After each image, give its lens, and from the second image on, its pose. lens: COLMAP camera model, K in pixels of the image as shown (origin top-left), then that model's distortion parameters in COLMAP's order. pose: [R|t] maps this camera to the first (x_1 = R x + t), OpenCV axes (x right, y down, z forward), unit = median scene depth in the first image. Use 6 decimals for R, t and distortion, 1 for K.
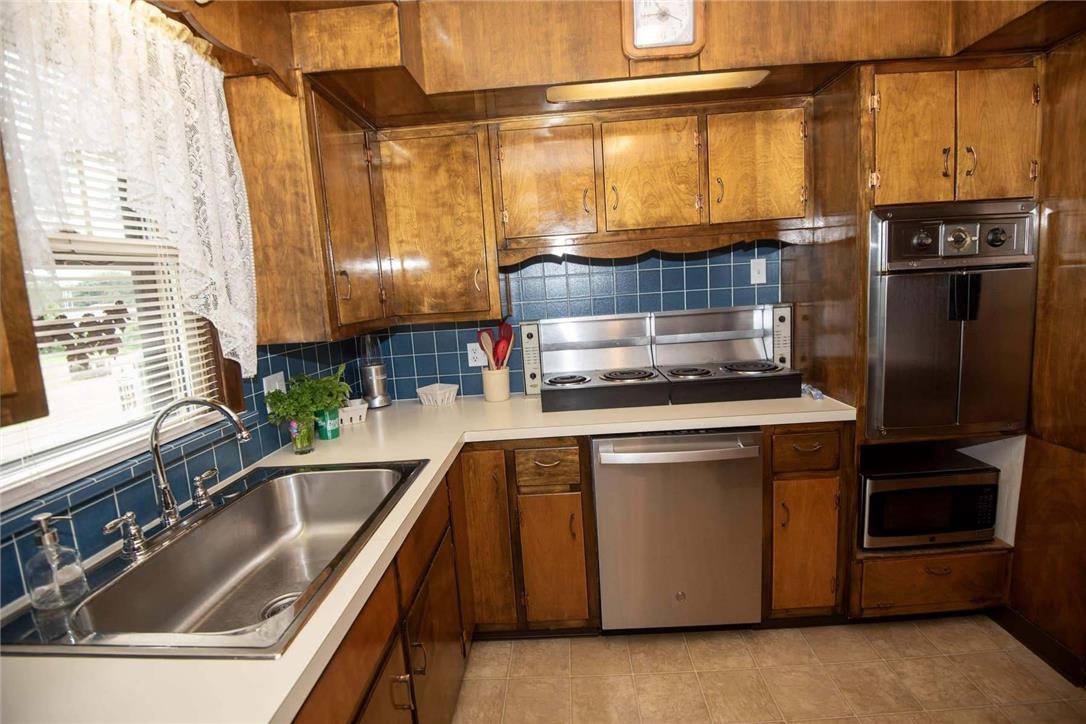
lens RADIAL K [[500.6, 0, 549.6], [0, 500.6, 356.3], [0, 0, 1]] dist [-0.004014, -0.019920]
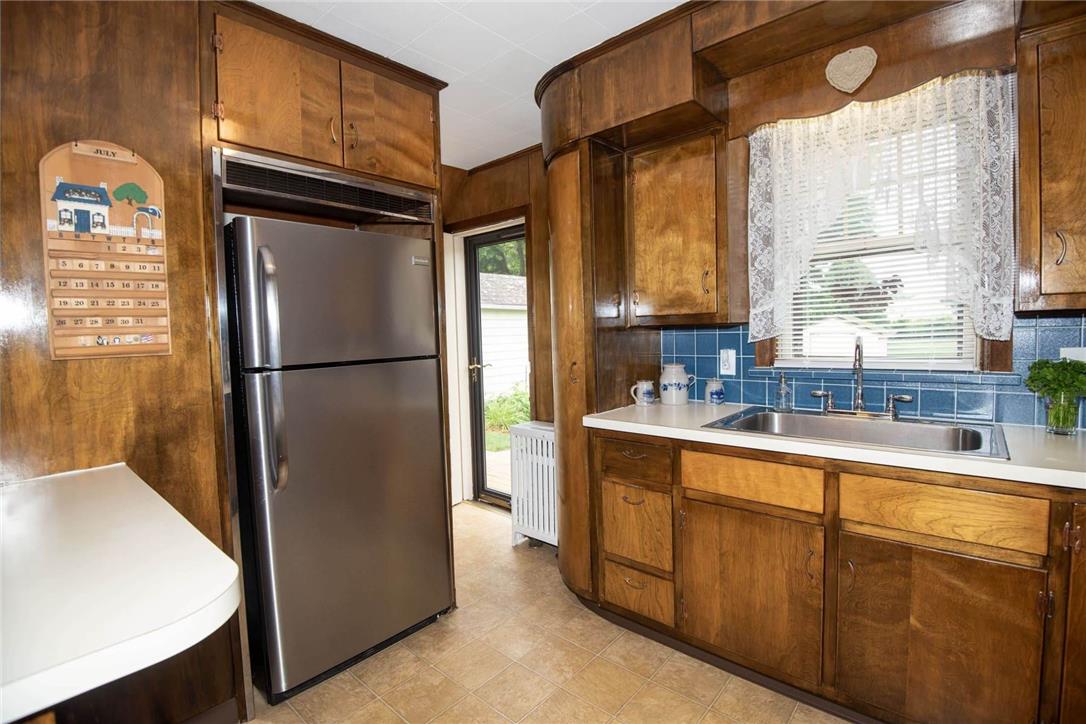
lens RADIAL K [[500.6, 0, 549.6], [0, 500.6, 356.3], [0, 0, 1]] dist [-0.004014, -0.019920]
pose [[-0.629424, 0.120500, -0.767662, 0.710370], [-0.035864, 0.982346, 0.183605, -0.068406], [0.776234, 0.143097, -0.613990, 0.740987]]
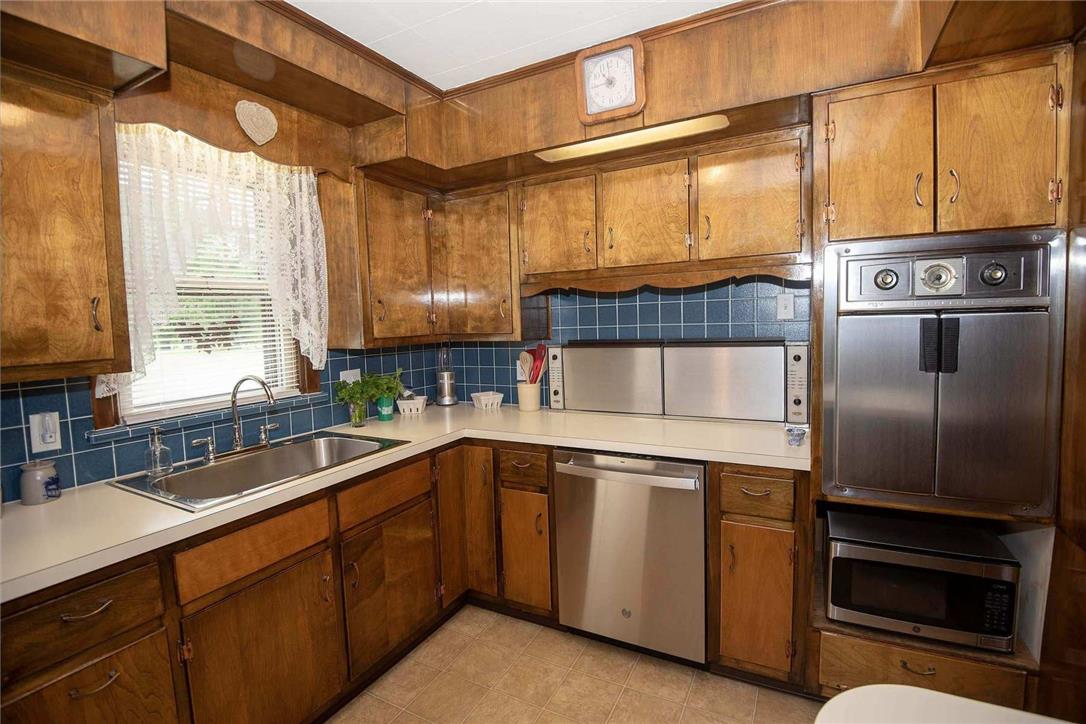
lens RADIAL K [[500.6, 0, 549.6], [0, 500.6, 356.3], [0, 0, 1]] dist [-0.004014, -0.019920]
pose [[0.898190, 0.069438, -0.434089, 0.553750], [-0.088095, 0.995847, -0.022983, -0.019258], [0.430690, 0.058884, 0.900577, -0.049717]]
